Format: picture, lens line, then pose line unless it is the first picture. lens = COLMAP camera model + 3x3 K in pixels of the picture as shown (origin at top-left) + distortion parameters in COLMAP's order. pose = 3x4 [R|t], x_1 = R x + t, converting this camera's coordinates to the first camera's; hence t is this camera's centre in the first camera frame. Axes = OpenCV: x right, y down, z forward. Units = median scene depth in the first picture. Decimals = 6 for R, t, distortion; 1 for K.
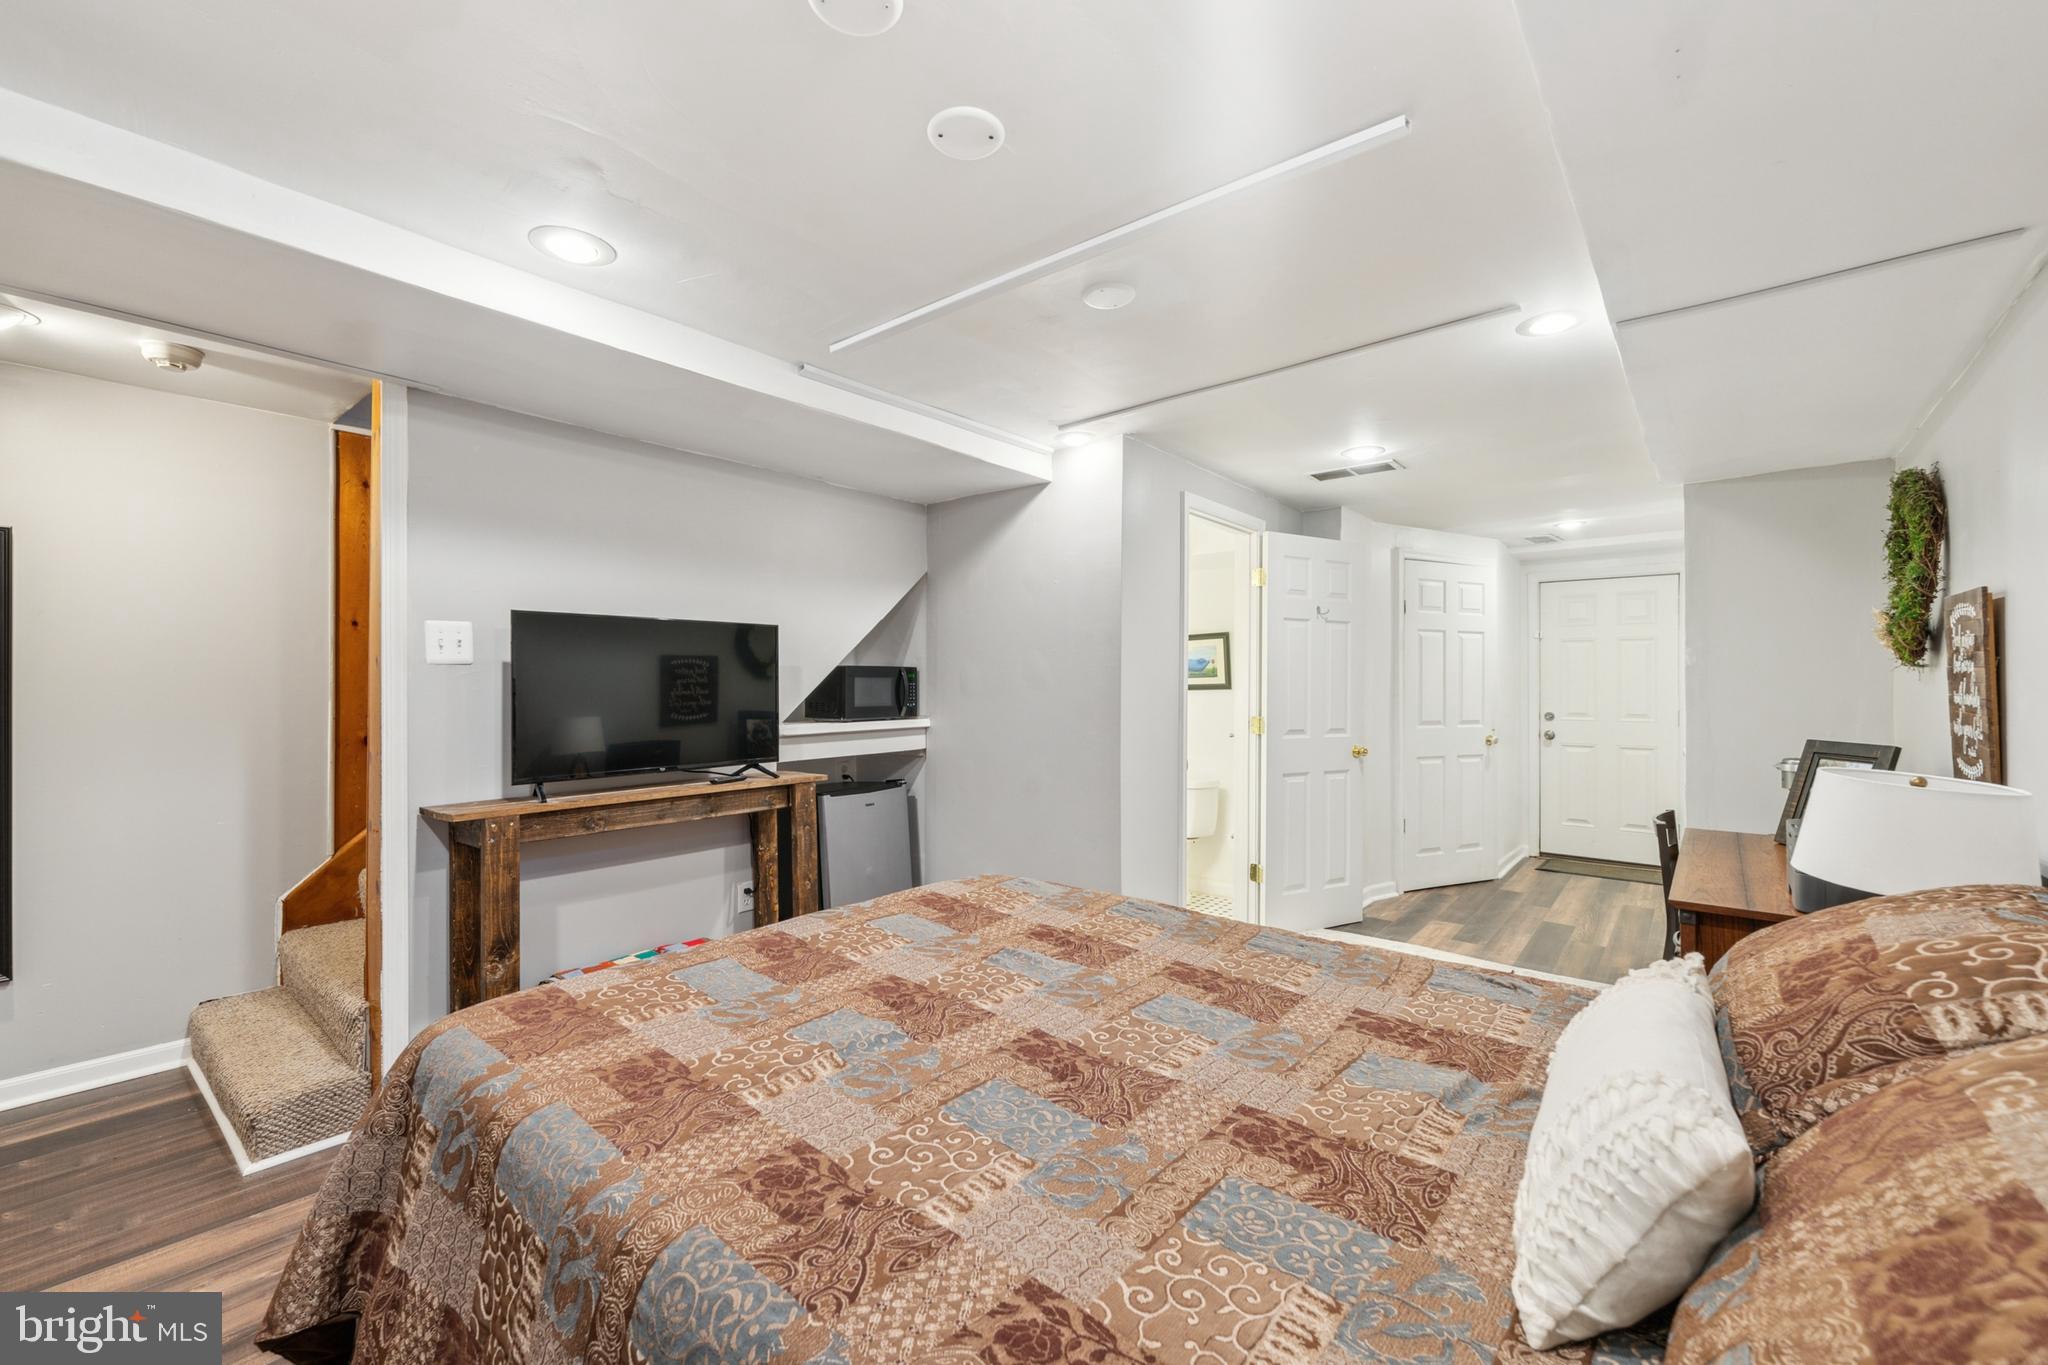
lens RADIAL K [[835.8, 0, 1025.7], [0, 835.8, 674.5], [0, 0, 1]] dist [0.000989, -0.001486]
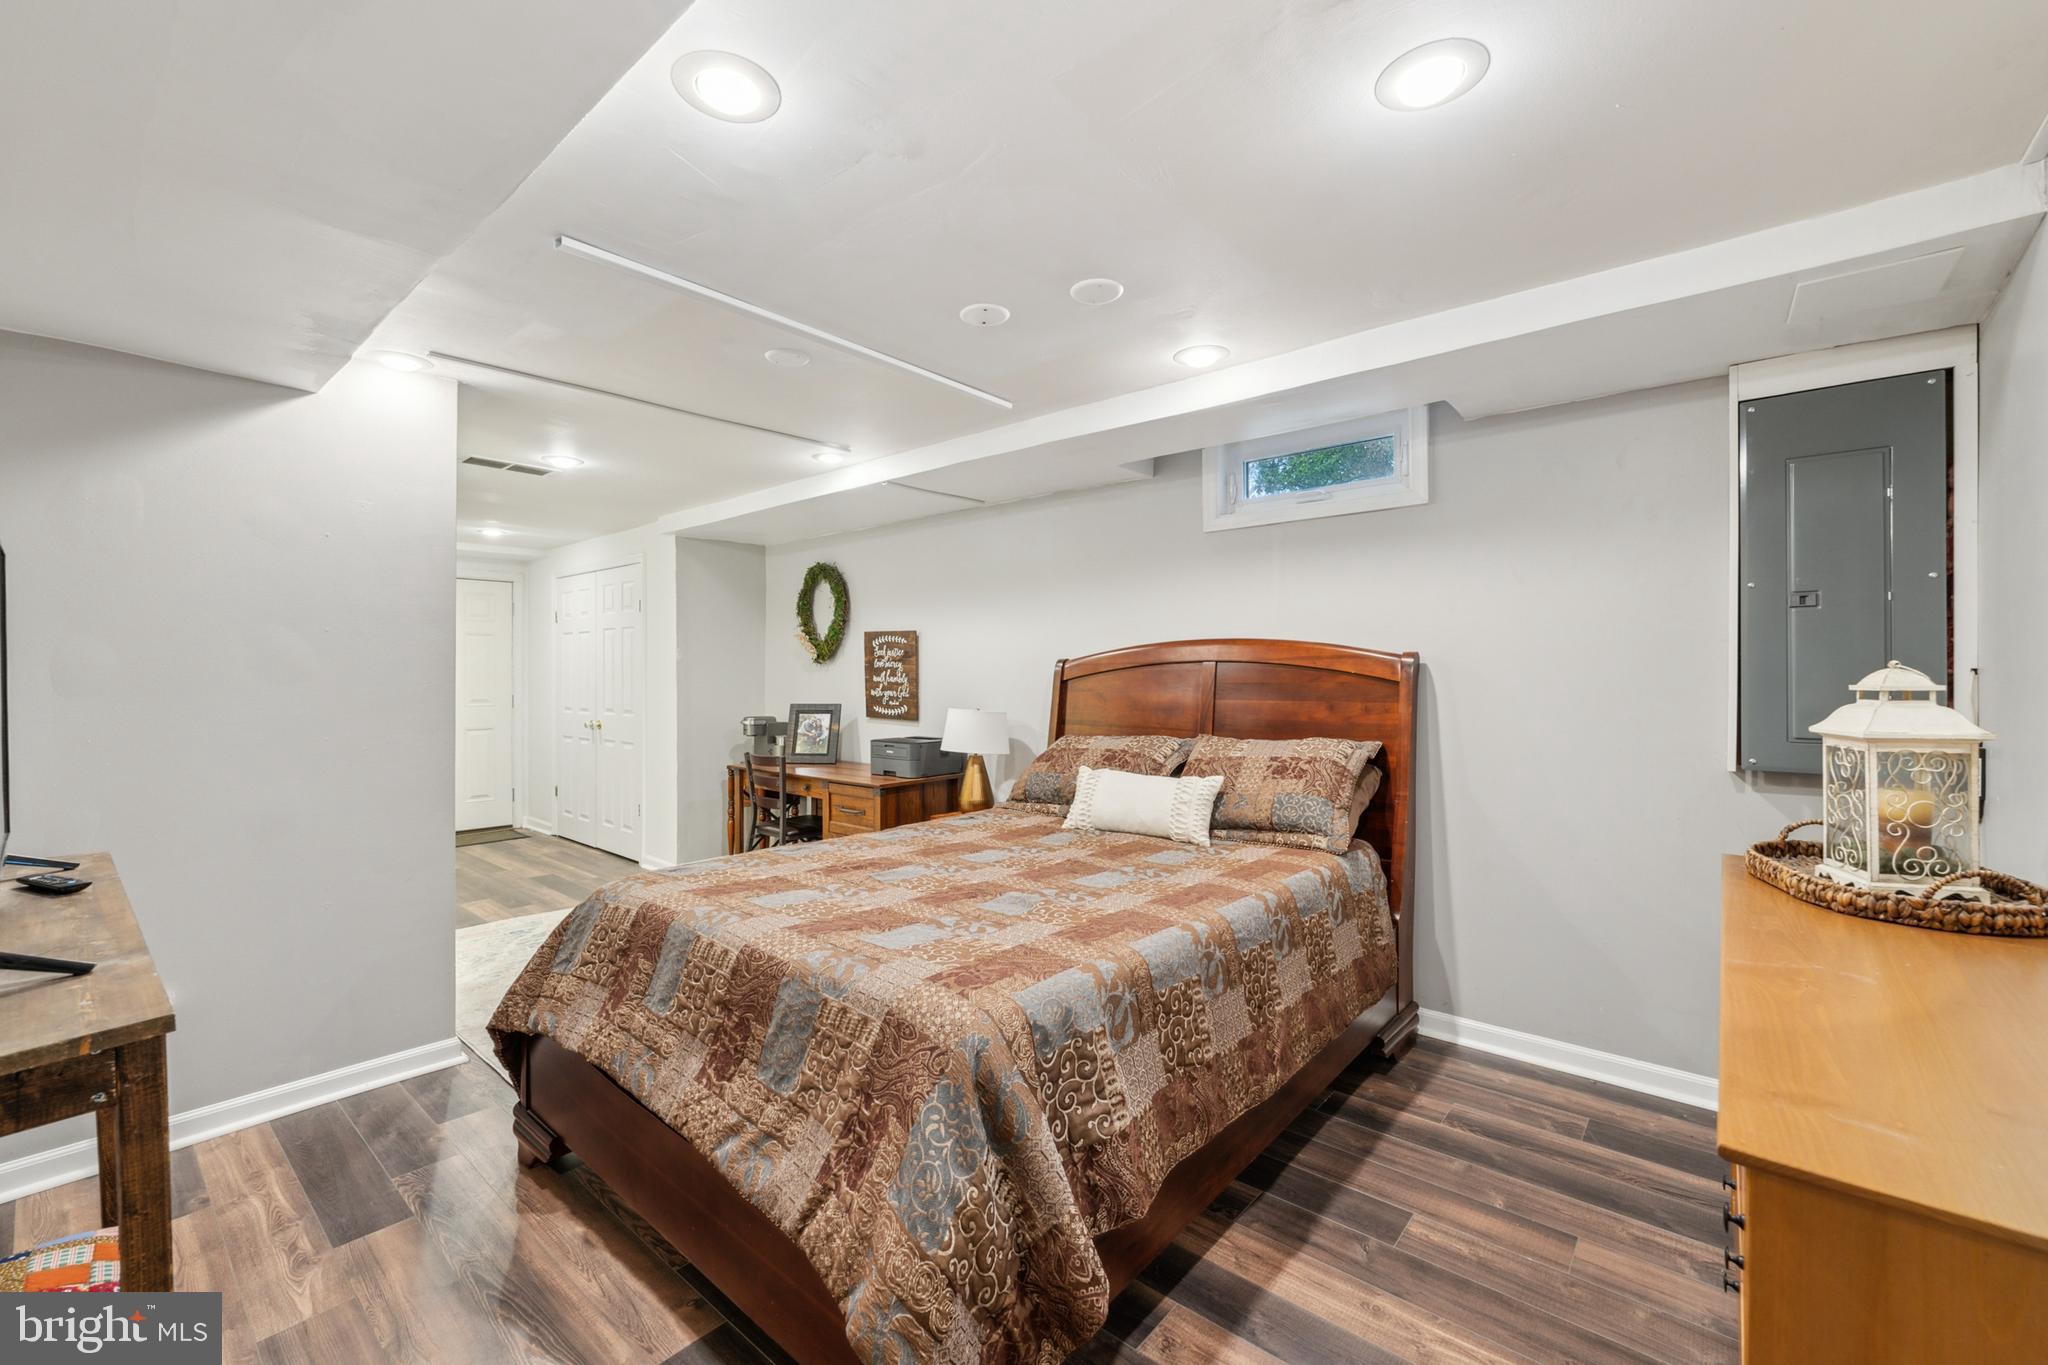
lens RADIAL K [[835.8, 0, 1025.0], [0, 835.8, 681.4], [0, 0, 1]] dist [0.000989, -0.001486]
pose [[-0.001230, -0.009933, 0.999950, -1.503334], [-0.016446, 0.999816, 0.009911, 0.003380], [-0.999864, -0.016433, -0.001393, 0.851916]]
